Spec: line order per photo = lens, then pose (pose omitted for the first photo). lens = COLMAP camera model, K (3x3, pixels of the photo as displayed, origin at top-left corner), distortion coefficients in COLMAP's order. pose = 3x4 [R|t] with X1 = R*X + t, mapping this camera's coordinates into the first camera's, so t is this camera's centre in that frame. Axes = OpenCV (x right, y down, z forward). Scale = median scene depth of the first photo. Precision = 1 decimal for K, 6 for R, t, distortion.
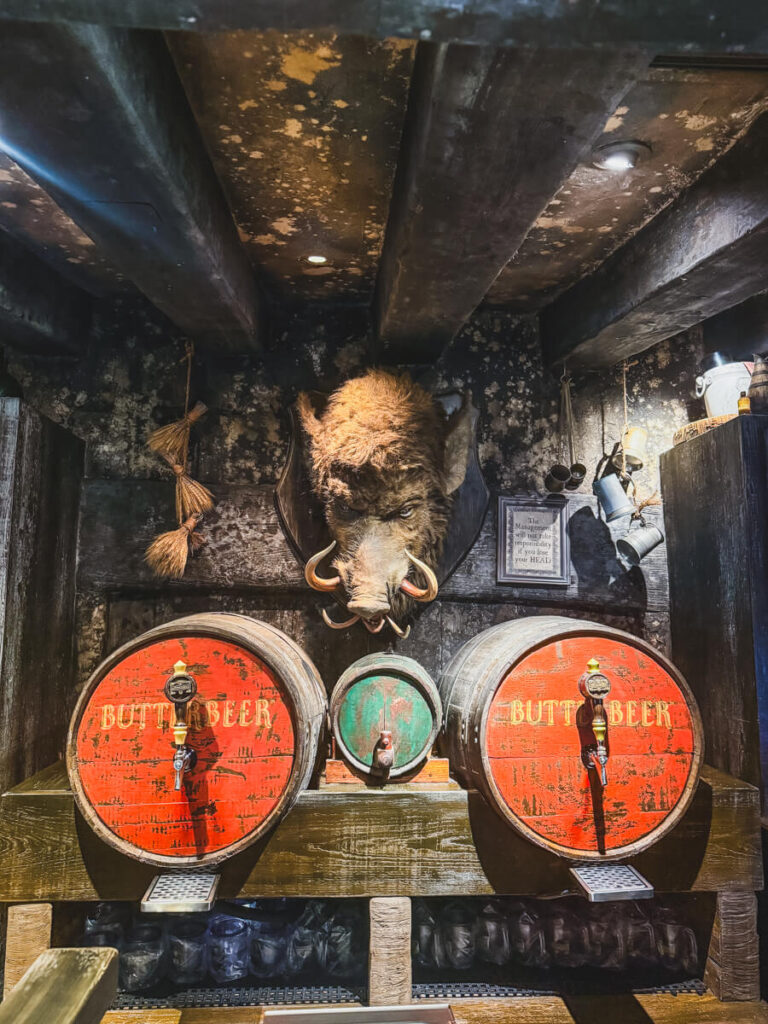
lens RADIAL K [[734.3, 0, 385.0], [0, 734.3, 510.7], [0, 0, 1]] dist [-0.004092, 0.001075]
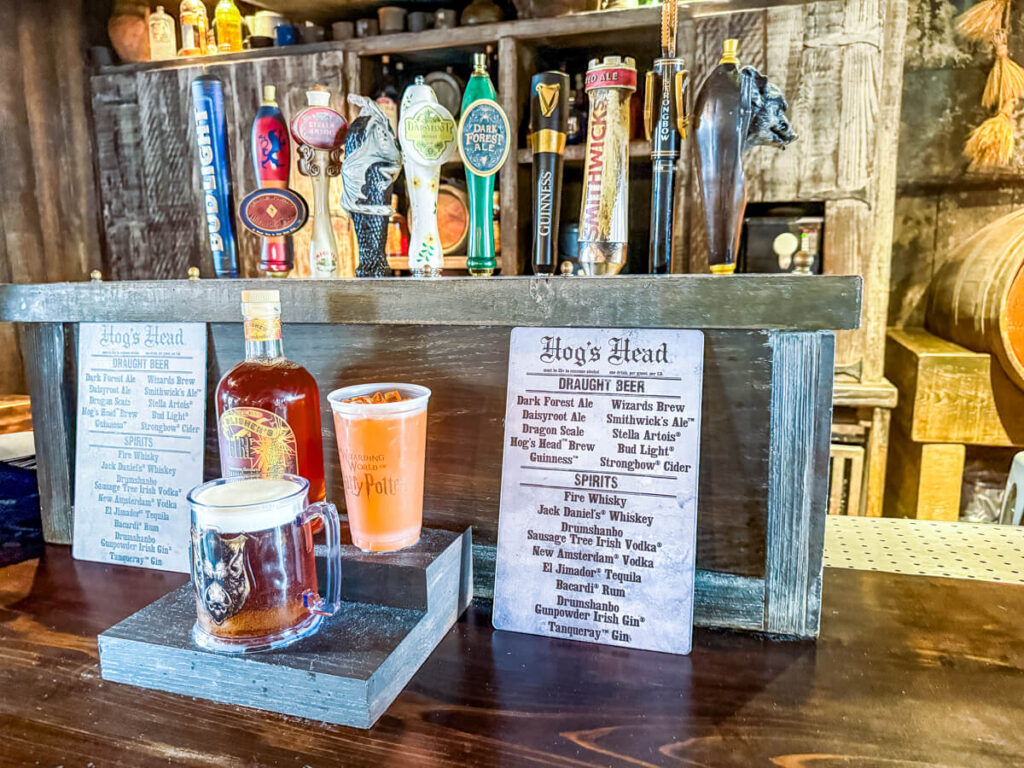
lens RADIAL K [[734.3, 0, 512.3], [0, 734.3, 384.4], [0, 0, 1]] dist [-0.004092, 0.001075]
pose [[0.943908, 0.036155, -0.328222, -0.528009], [0.061647, 0.957218, 0.282726, 0.048154], [0.324402, -0.287102, 0.901297, -0.180089]]
